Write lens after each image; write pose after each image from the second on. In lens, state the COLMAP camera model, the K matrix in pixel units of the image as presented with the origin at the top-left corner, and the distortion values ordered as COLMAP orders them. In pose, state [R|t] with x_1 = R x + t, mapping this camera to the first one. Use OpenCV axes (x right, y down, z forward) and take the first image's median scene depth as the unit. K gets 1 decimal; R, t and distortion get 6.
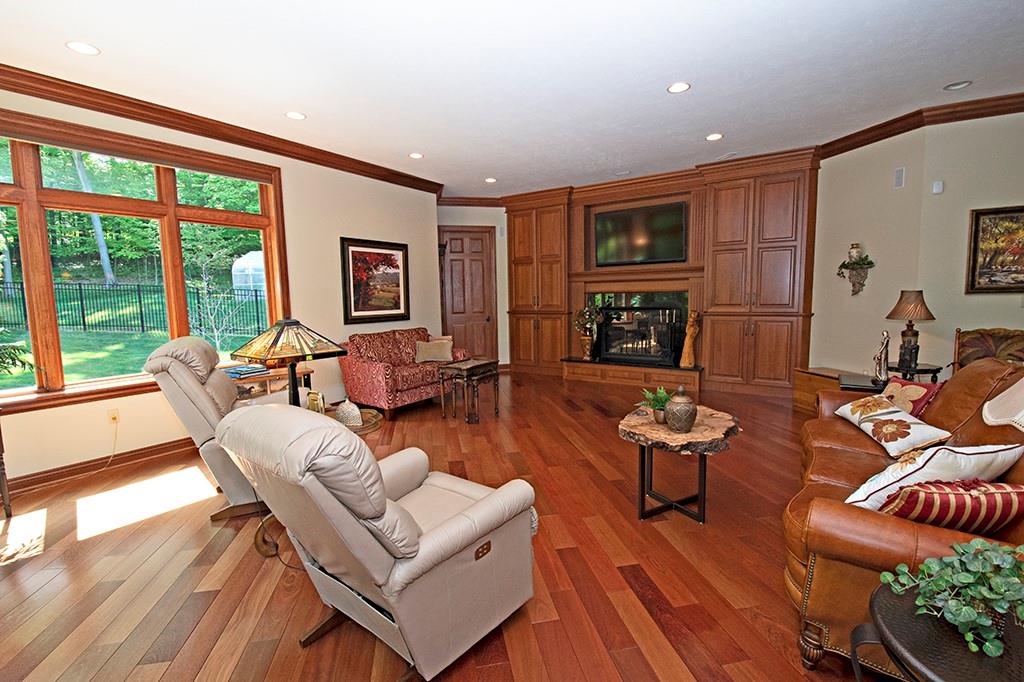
lens RADIAL K [[451.3, 0, 521.6], [0, 451.3, 331.9], [0, 0, 1]] dist [0.019582, -0.022842]
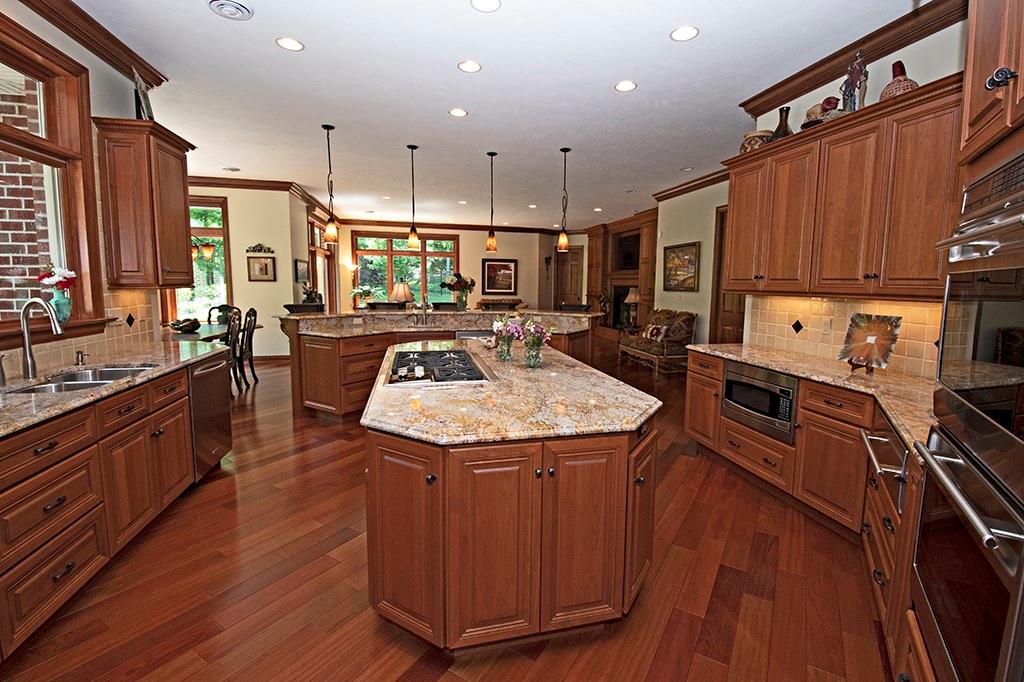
lens RADIAL K [[451.3, 0, 521.6], [0, 451.3, 331.9], [0, 0, 1]] dist [0.019582, -0.022842]
pose [[0.718552, 0.103631, -0.687709, 1.330270], [-0.086080, 0.994485, 0.059920, 0.017052], [0.690125, 0.016142, 0.723510, -0.550252]]
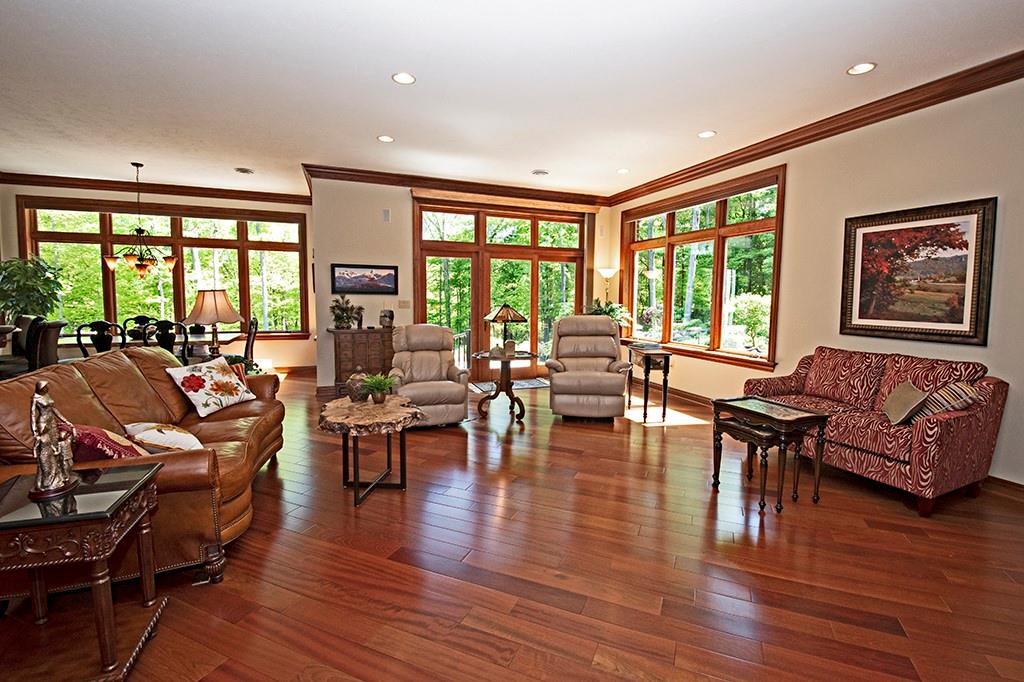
lens RADIAL K [[451.3, 0, 521.6], [0, 451.3, 331.9], [0, 0, 1]] dist [0.019582, -0.022842]
pose [[-0.580011, 0.079408, -0.810729, 0.492349], [-0.063788, 0.987754, 0.142382, -0.086827], [0.812107, 0.134298, -0.567843, 0.921276]]
